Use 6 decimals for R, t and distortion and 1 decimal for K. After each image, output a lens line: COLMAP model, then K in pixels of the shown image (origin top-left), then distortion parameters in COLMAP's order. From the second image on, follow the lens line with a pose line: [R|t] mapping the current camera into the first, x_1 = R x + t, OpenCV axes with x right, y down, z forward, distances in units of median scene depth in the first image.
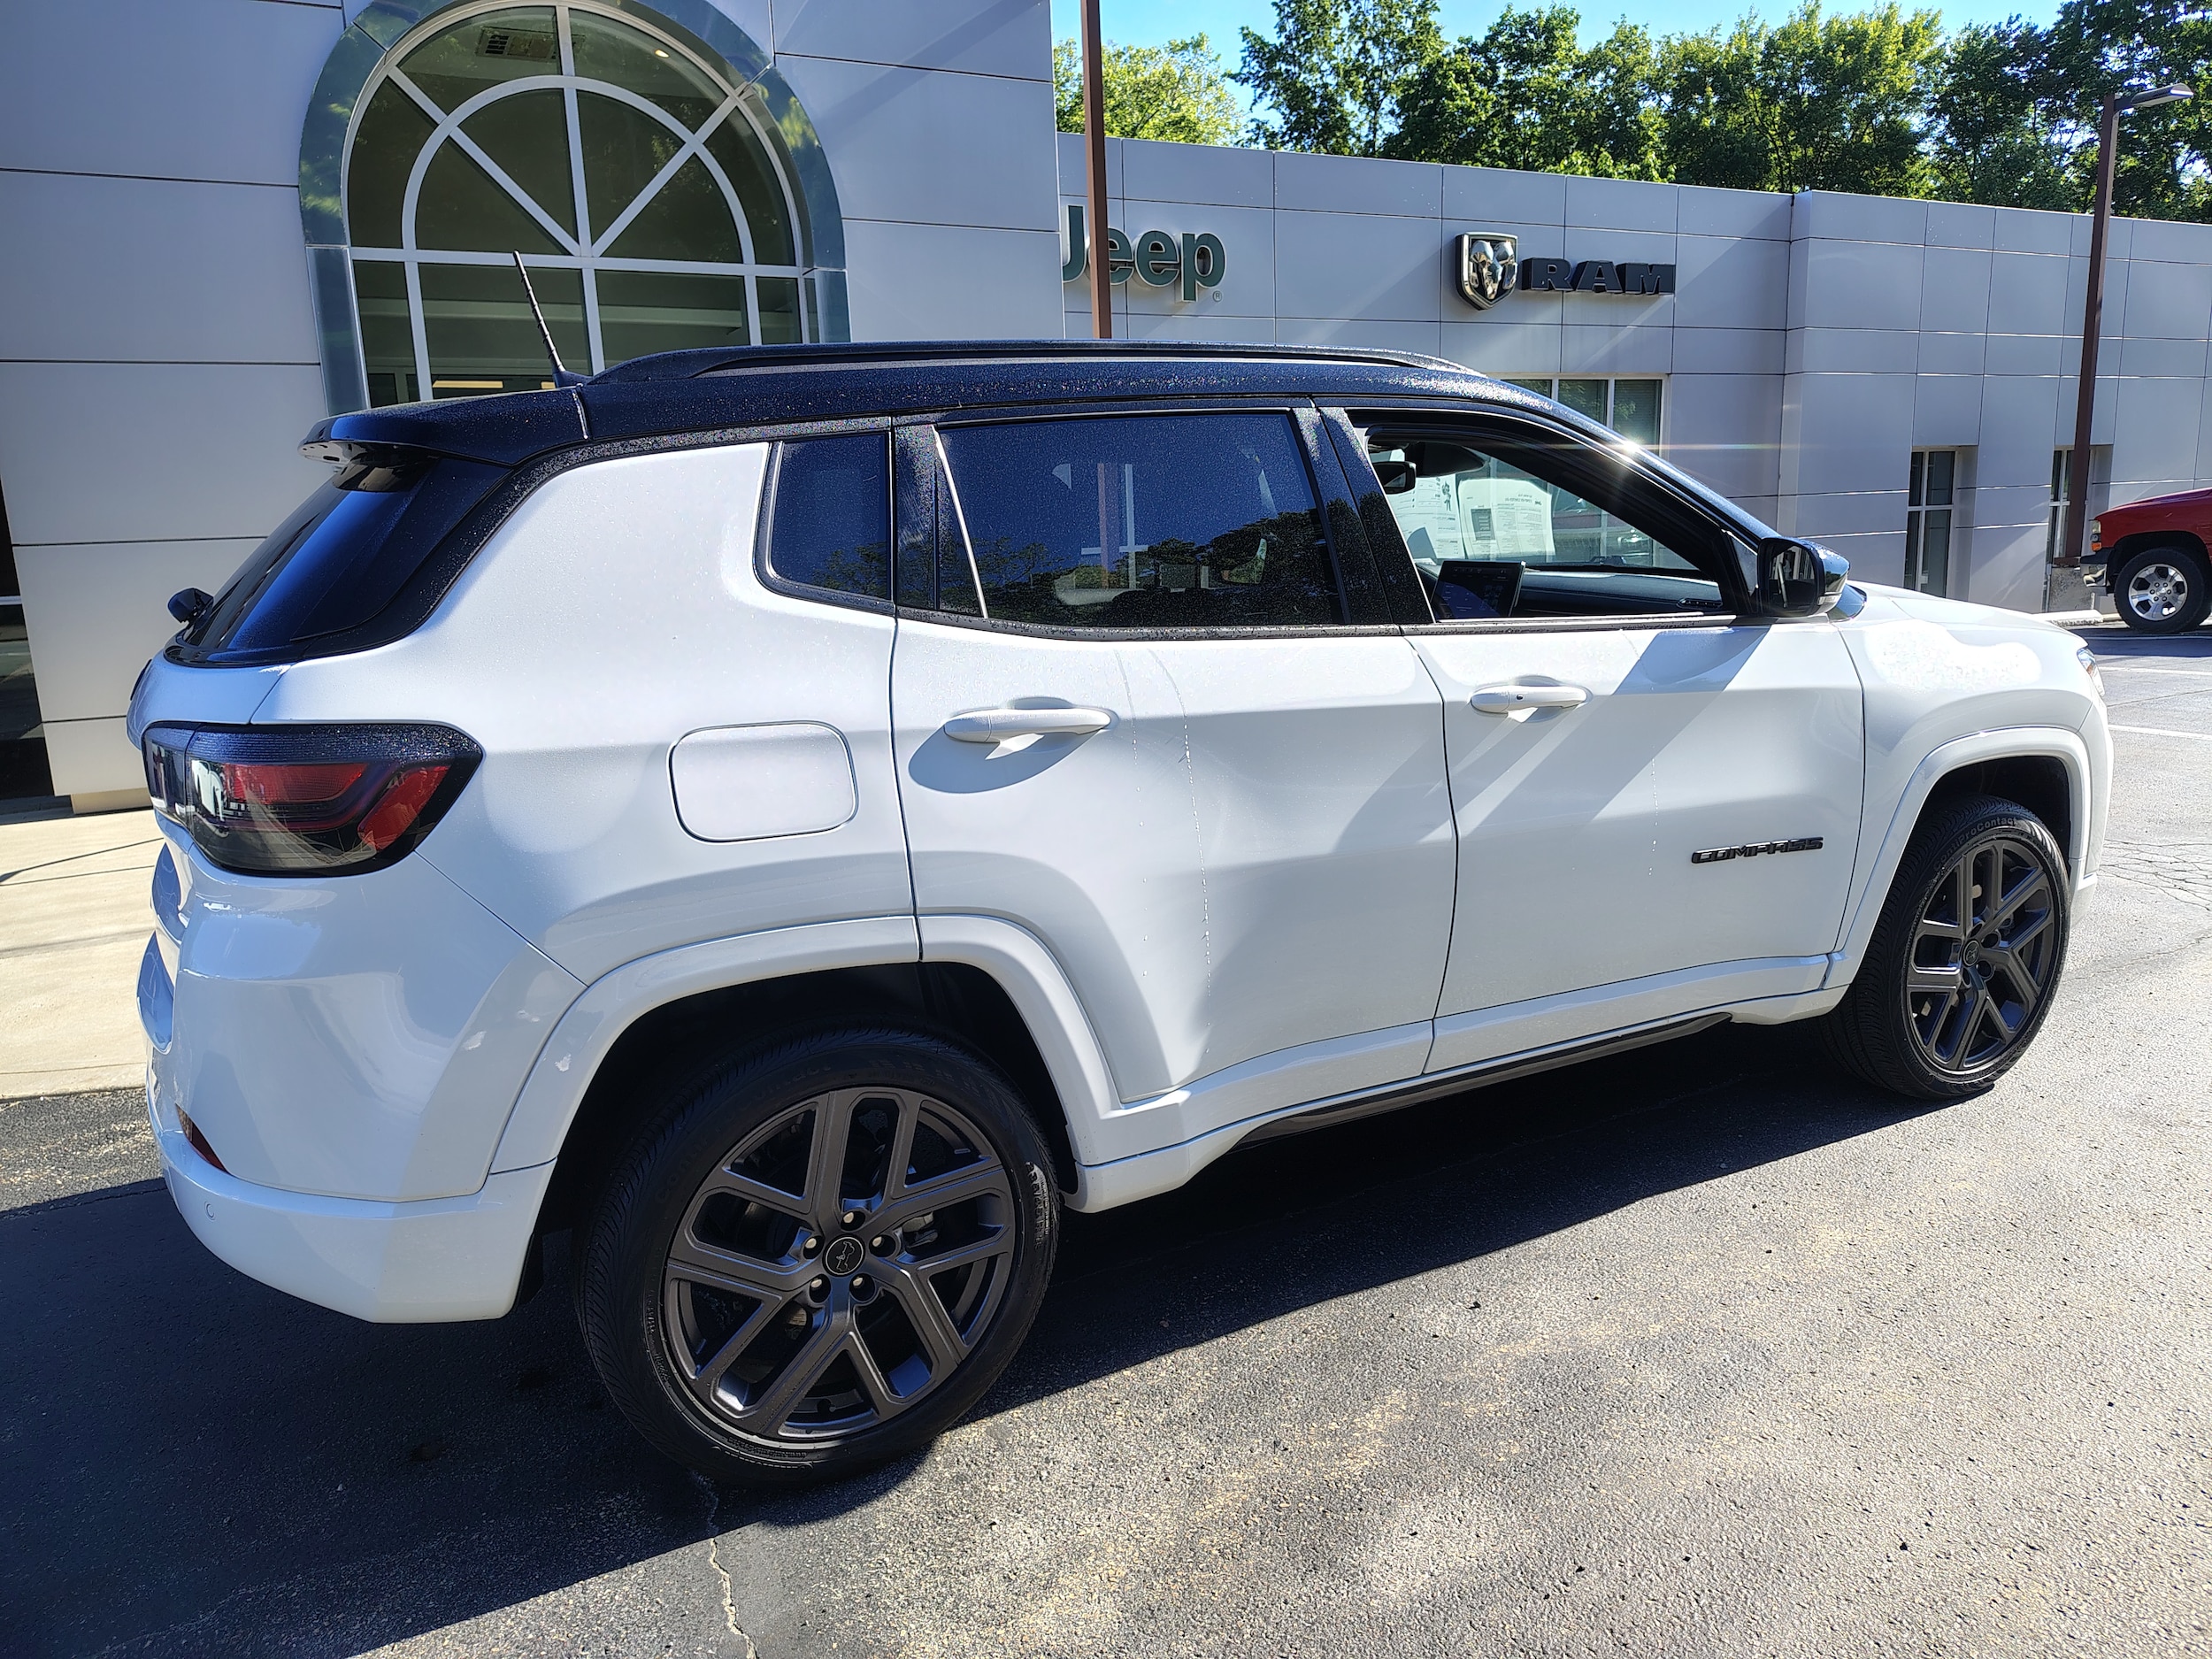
lens RADIAL K [[1524.4, 0, 1104.0], [0, 1524.4, 819.3], [0, 0, 1]] dist [0.043630, -0.056133]
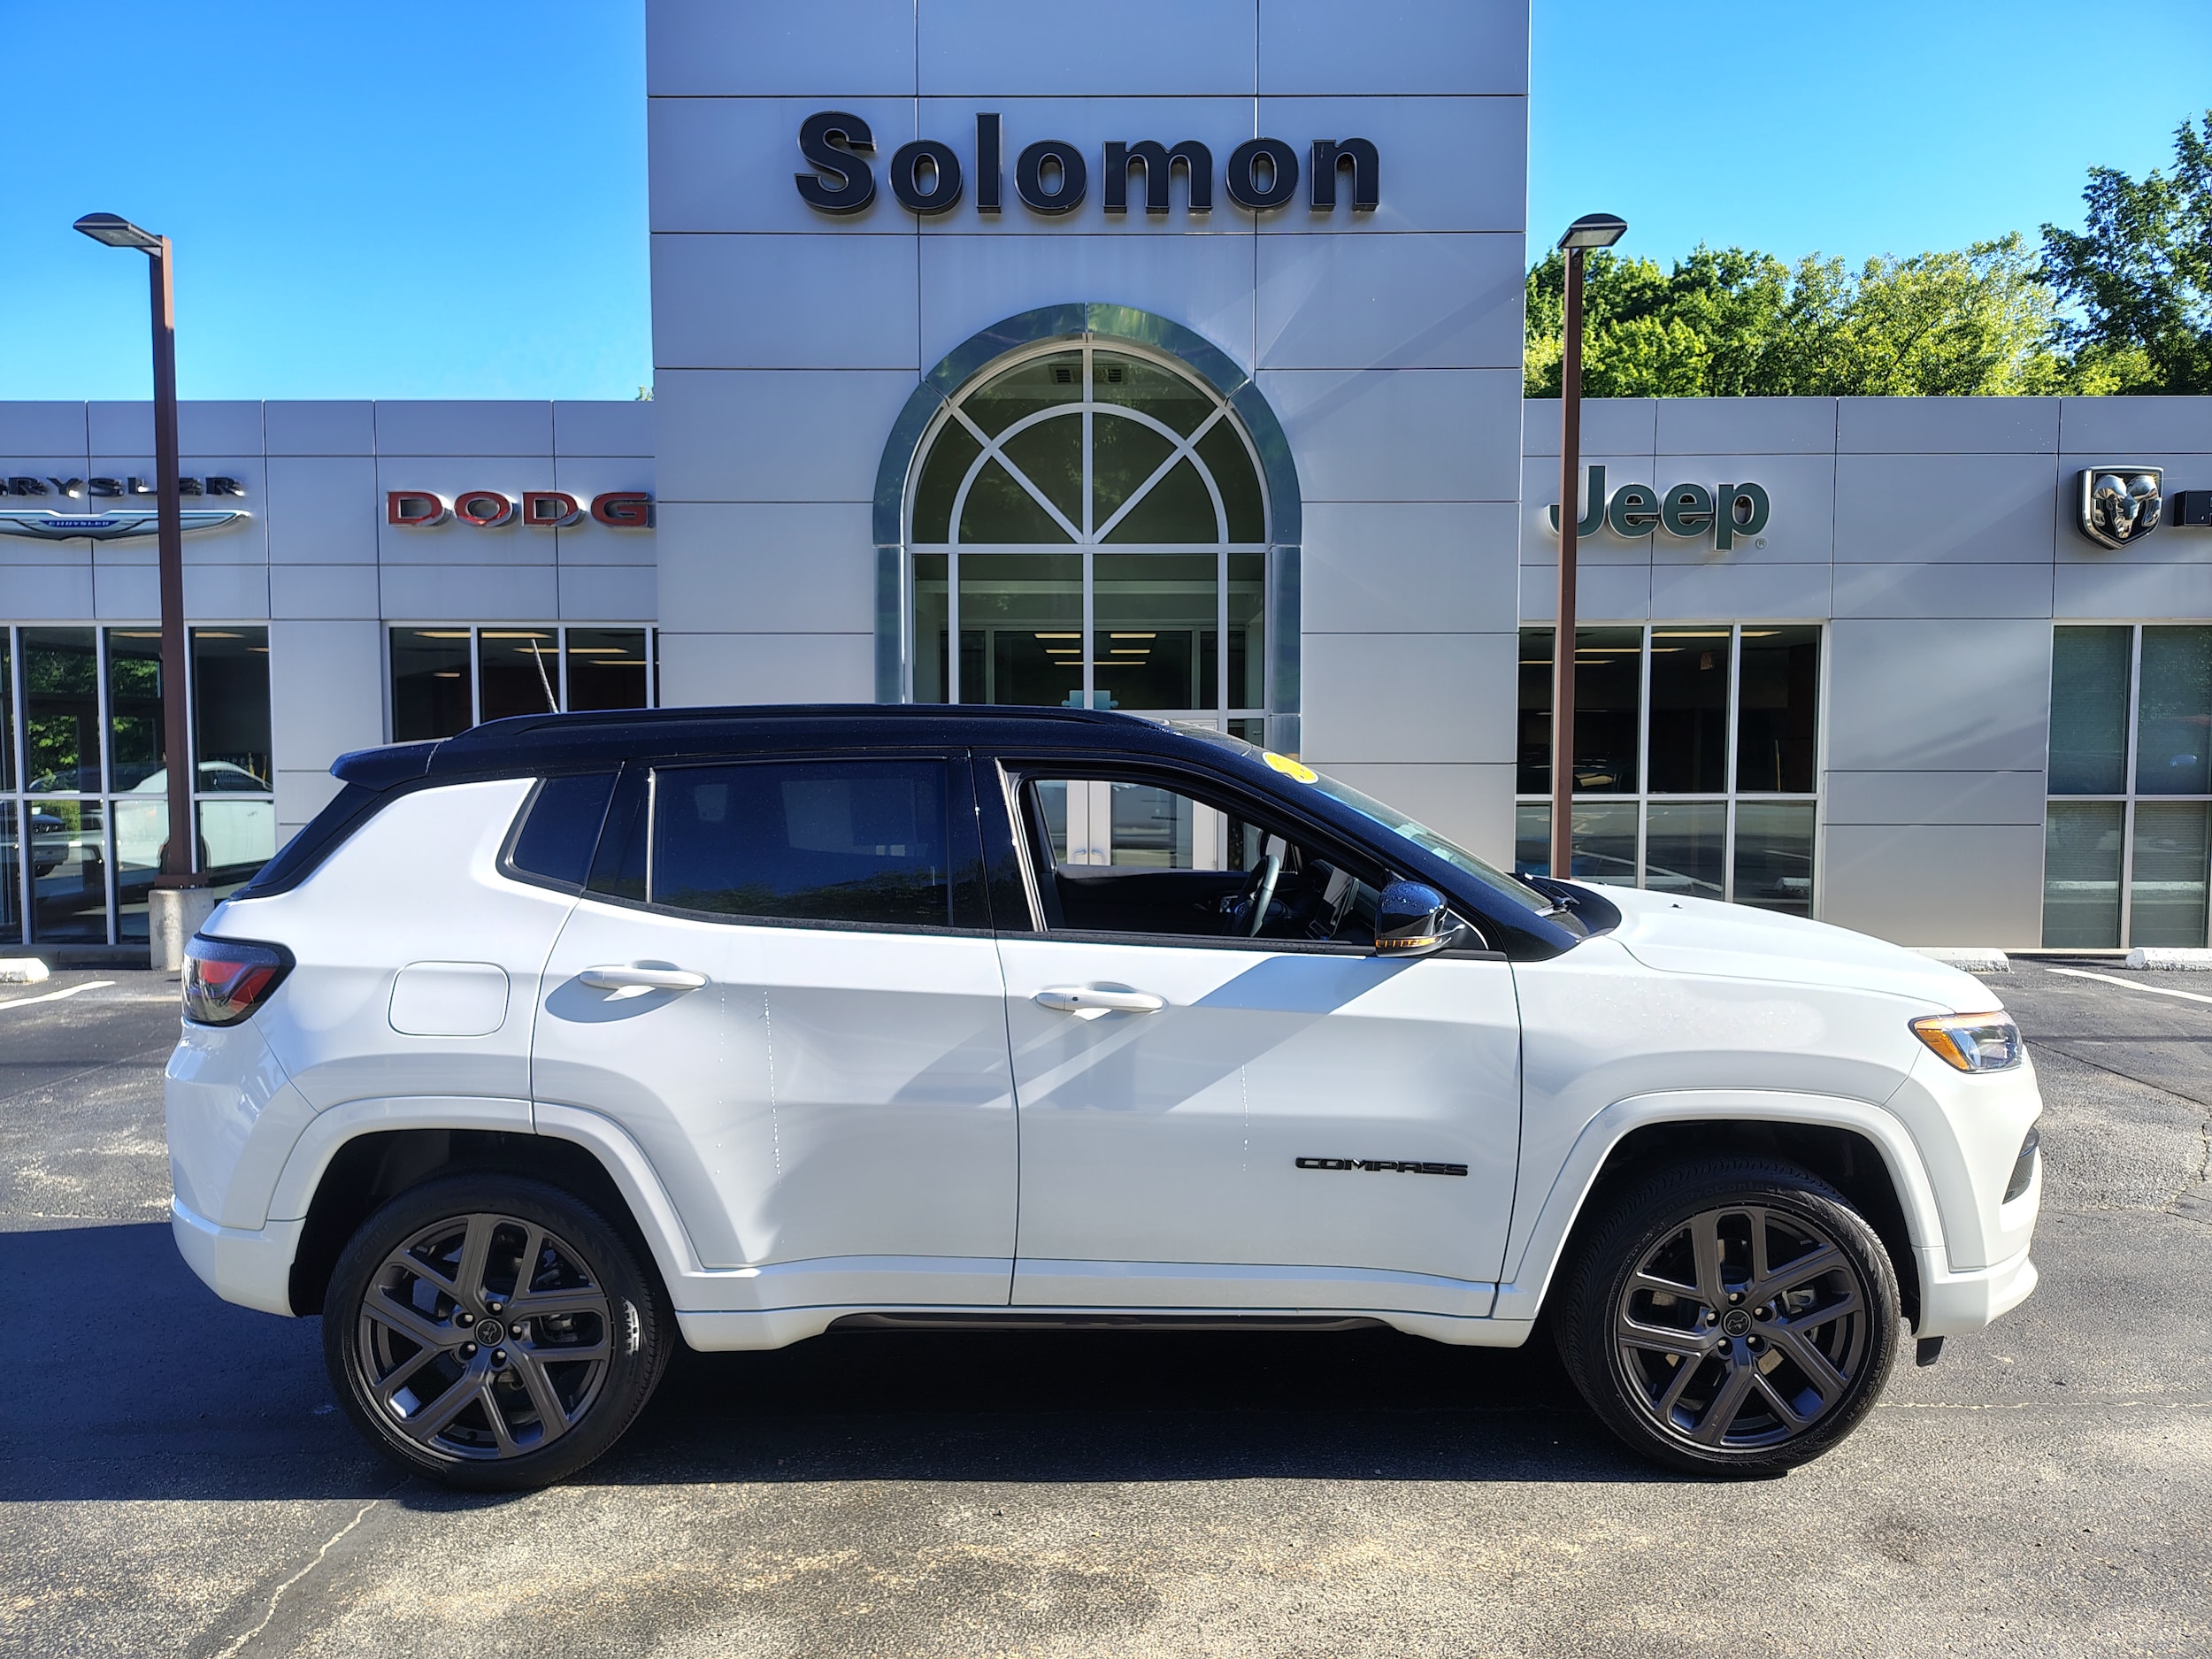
lens RADIAL K [[1524.4, 0, 1104.0], [0, 1524.4, 819.3], [0, 0, 1]] dist [0.043630, -0.056133]
pose [[0.884174, 0.061301, -0.463119, 0.808733], [-0.122299, 0.987153, -0.102824, -0.094687], [0.450866, 0.147553, 0.880311, -0.077015]]
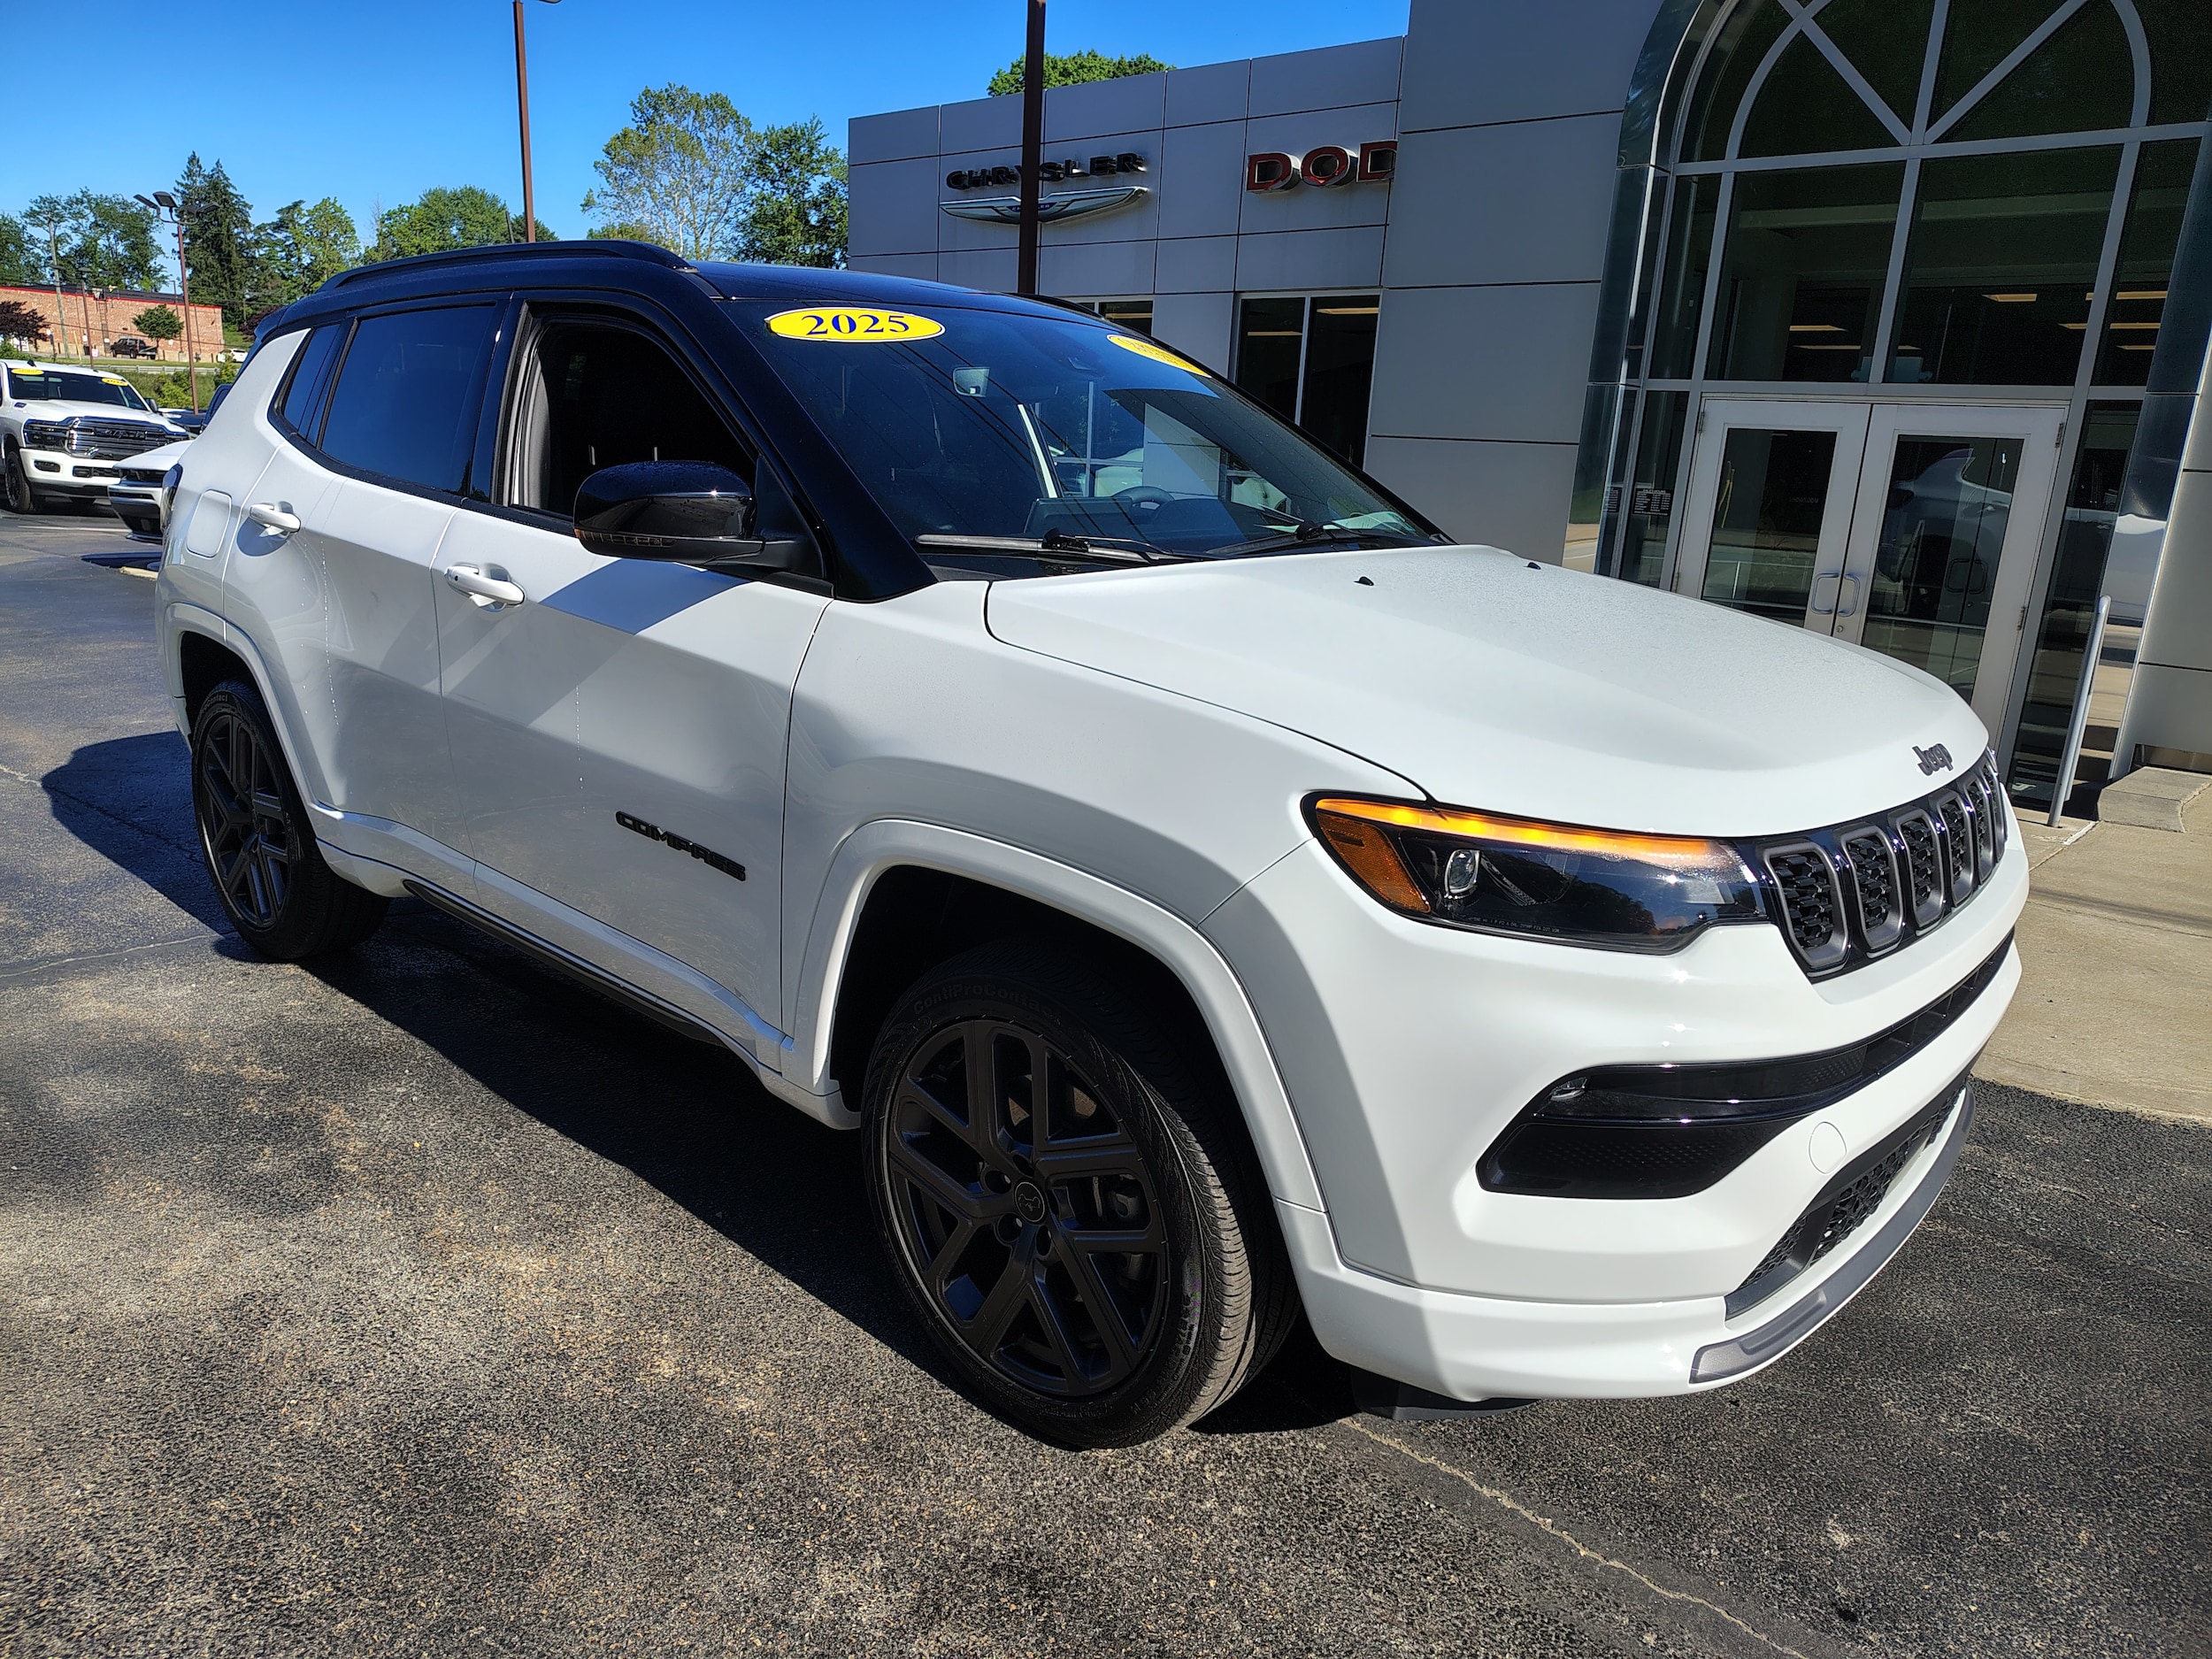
lens RADIAL K [[1536.3, 0, 1109.3], [0, 1536.3, 847.2], [0, 0, 1]] dist [0.006354, -0.001099]
pose [[0.333169, 0.297171, -0.894812, 1.362432], [-0.241694, 0.944240, 0.223595, -0.239649], [0.911363, 0.141776, 0.386416, 0.977532]]
